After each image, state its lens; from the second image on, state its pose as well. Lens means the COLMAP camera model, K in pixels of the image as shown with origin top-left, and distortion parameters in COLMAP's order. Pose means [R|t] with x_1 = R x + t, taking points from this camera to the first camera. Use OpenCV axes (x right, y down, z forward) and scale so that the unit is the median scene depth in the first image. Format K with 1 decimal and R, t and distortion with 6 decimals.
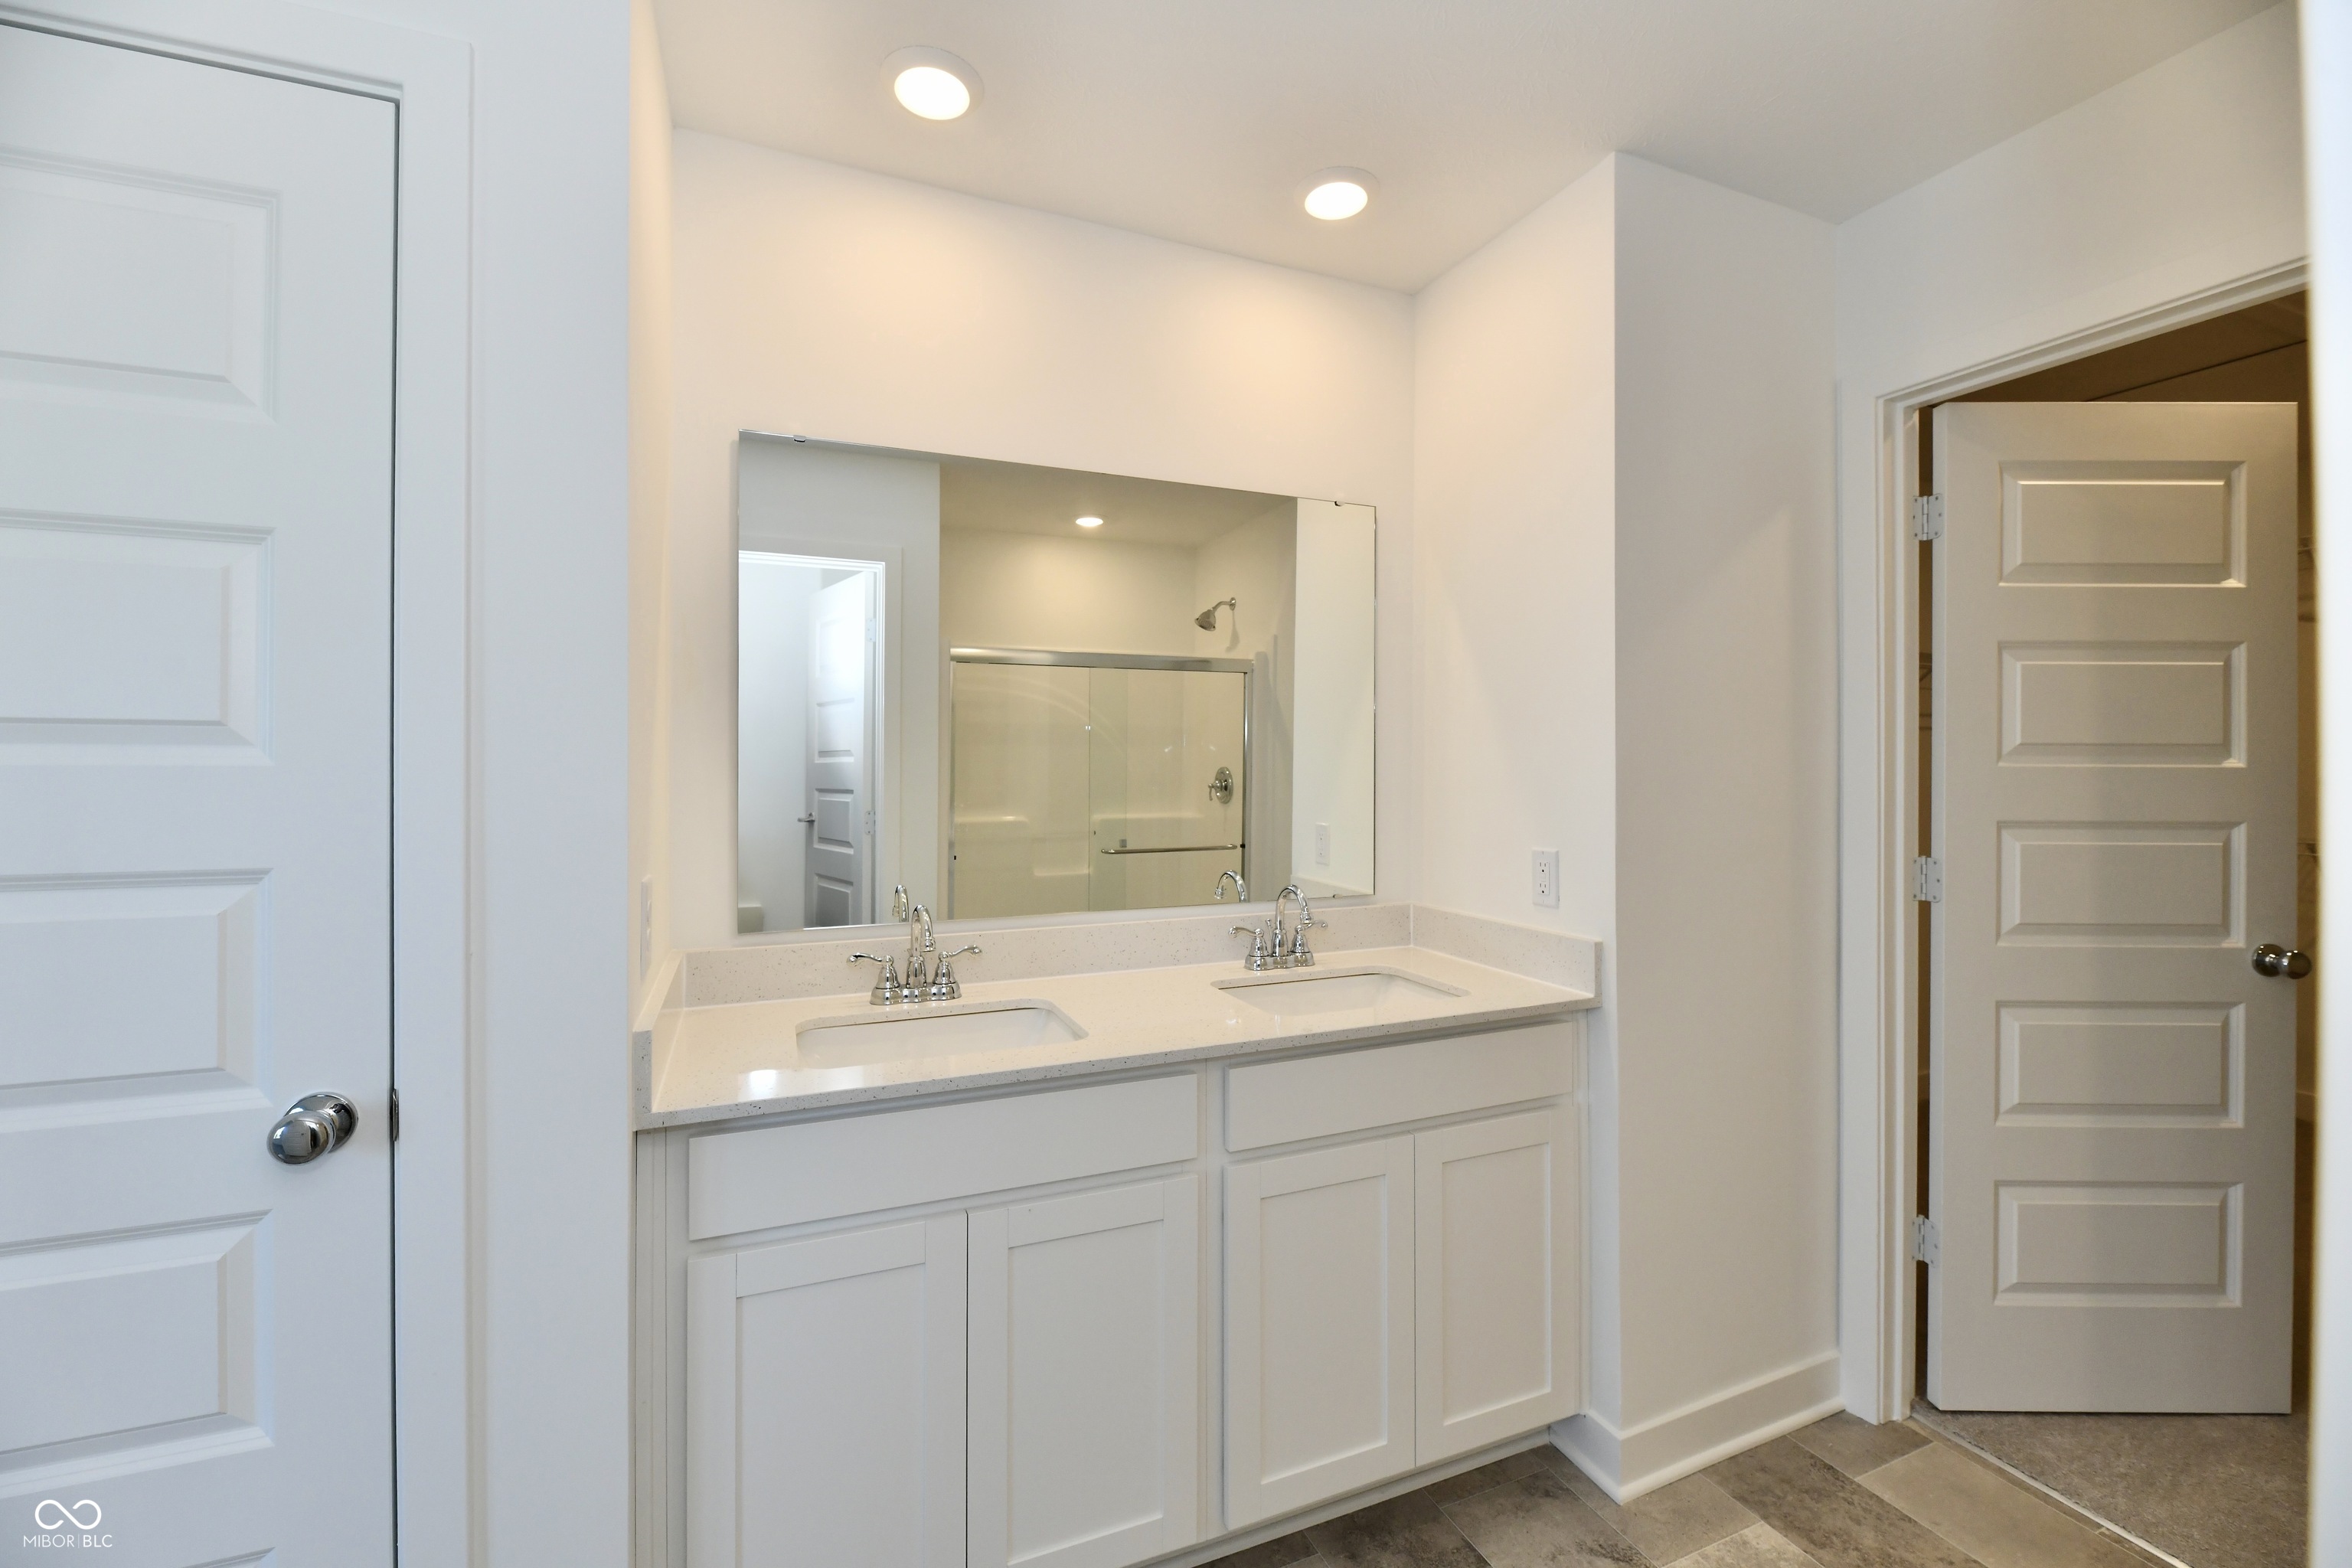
lens RADIAL K [[959.1, 0, 1181.0], [0, 959.1, 769.2], [0, 0, 1]] dist [-0.008989, 0.000240]
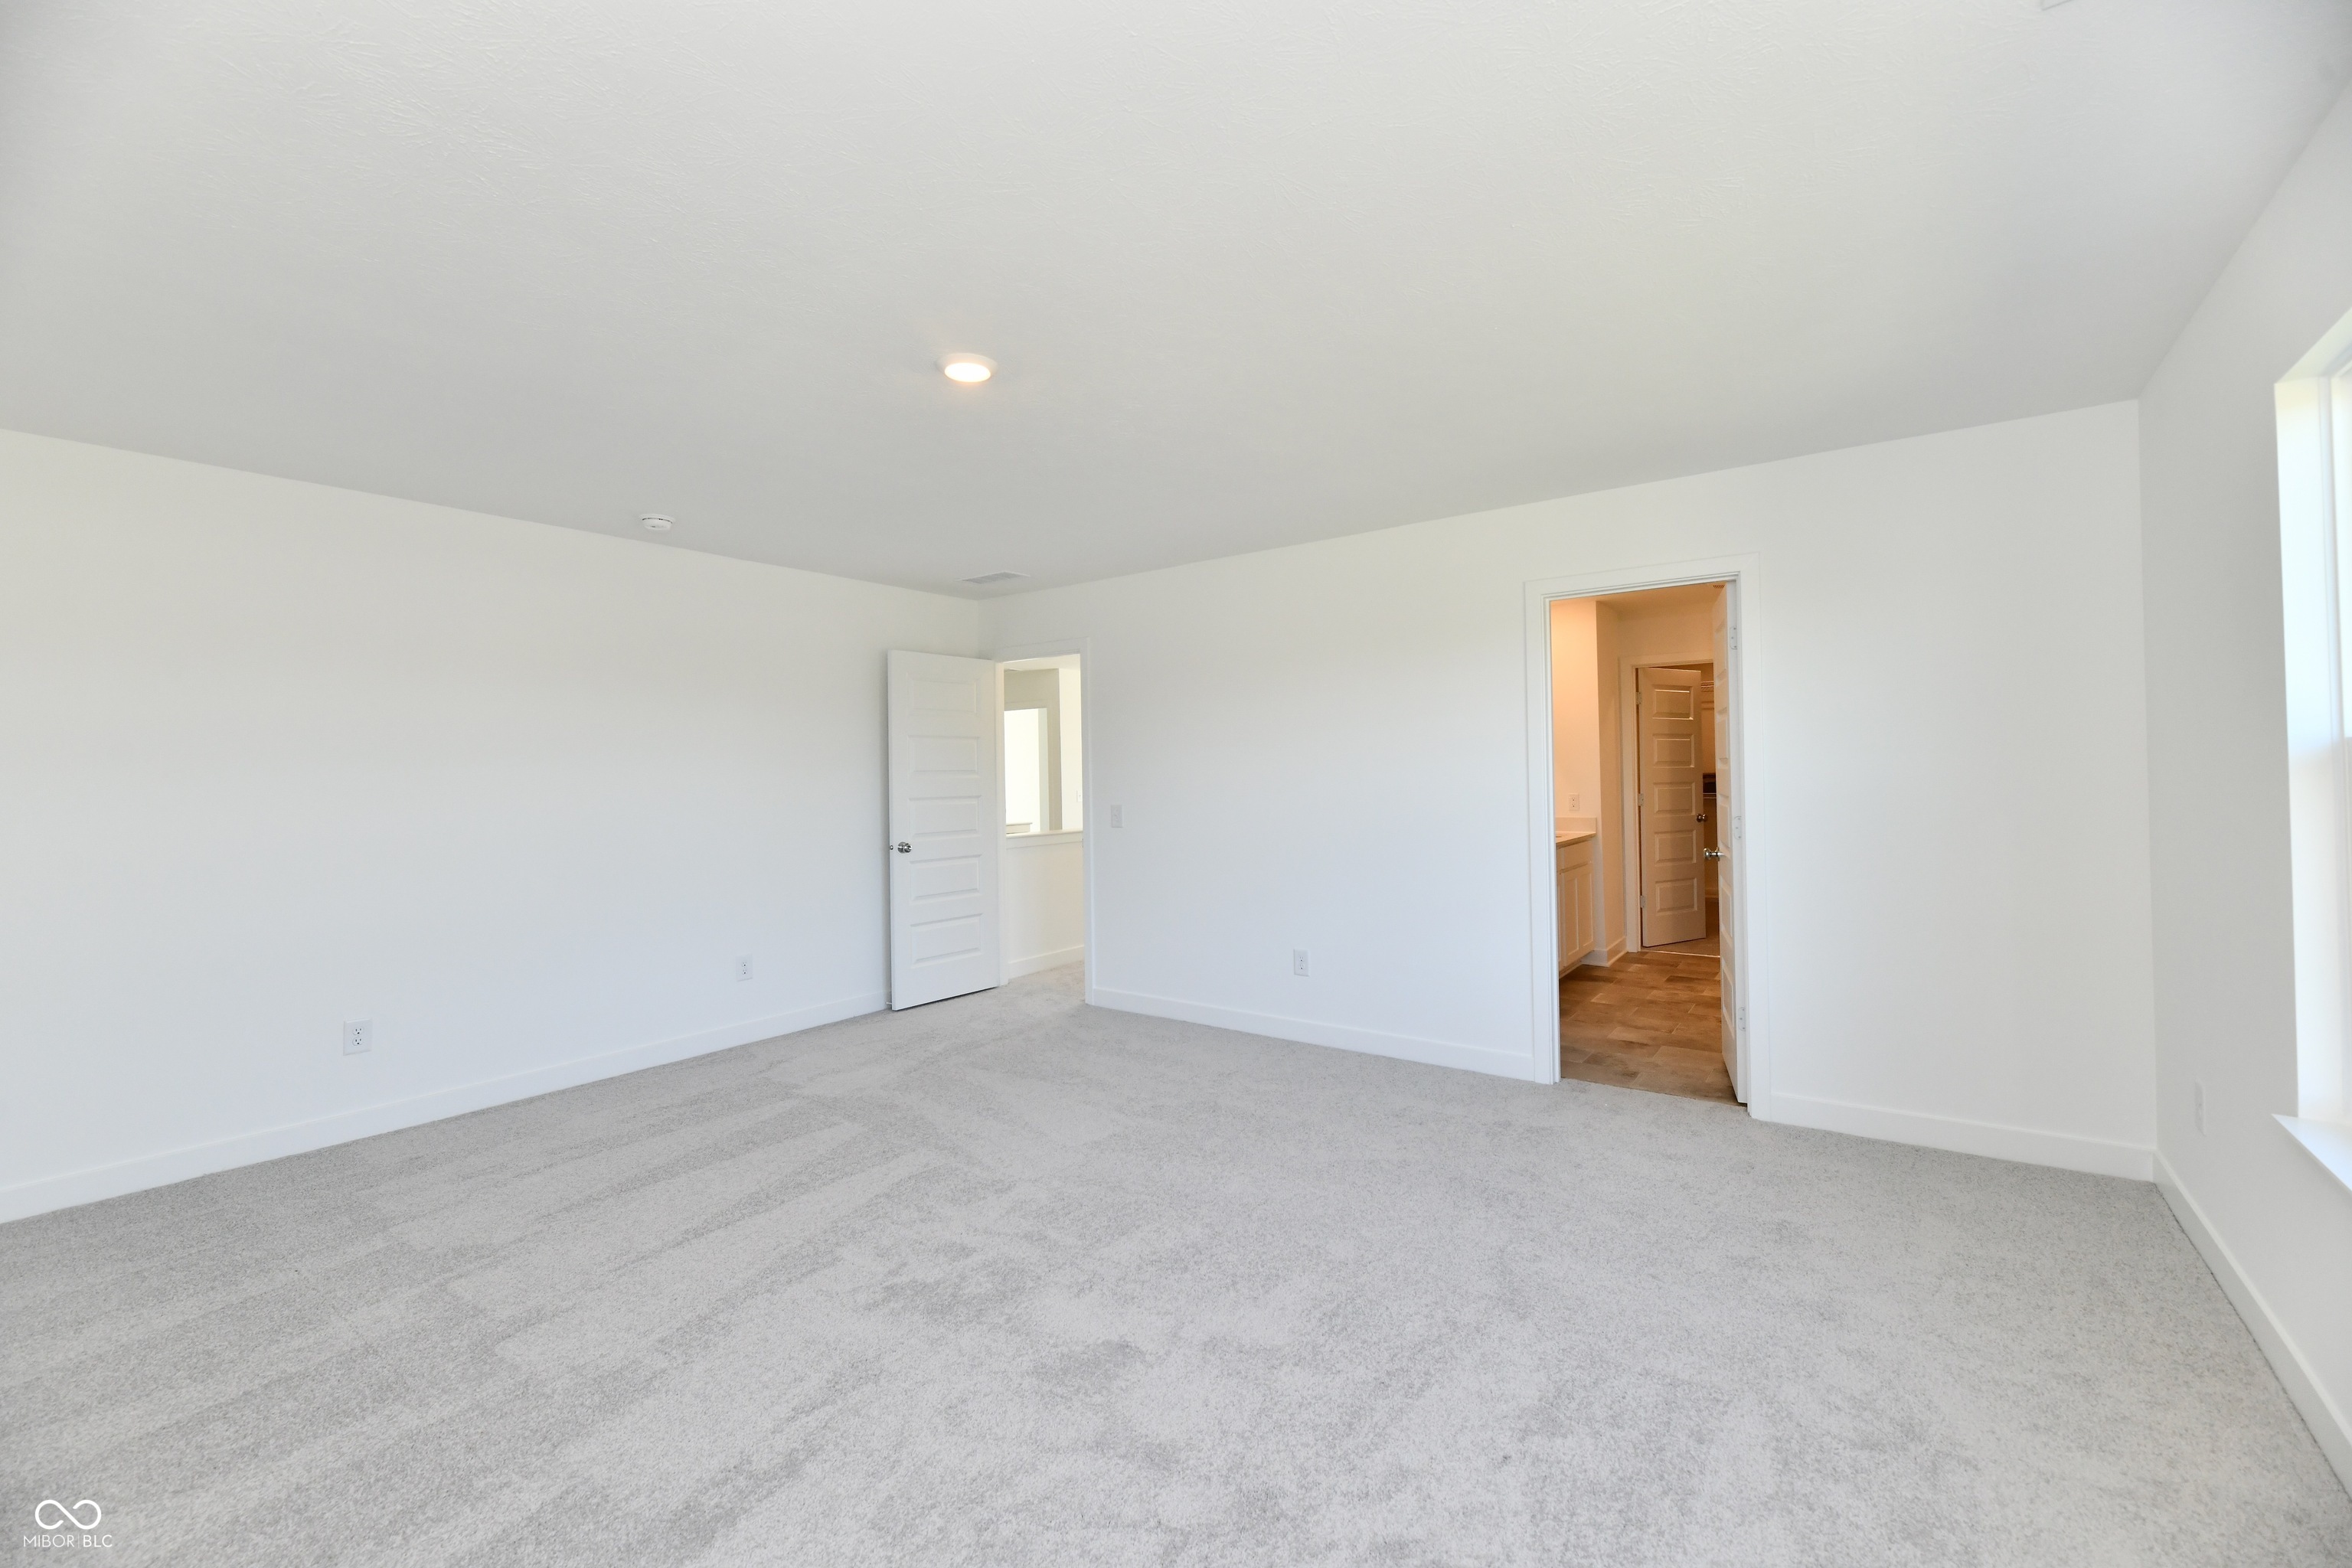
lens RADIAL K [[959.1, 0, 1181.0], [0, 959.1, 769.2], [0, 0, 1]] dist [-0.008989, 0.000240]
pose [[0.859839, -0.017434, 0.510267, -2.583372], [0.018631, 0.999823, 0.002767, -0.042753], [-0.510225, 0.007128, 0.860012, -1.236373]]
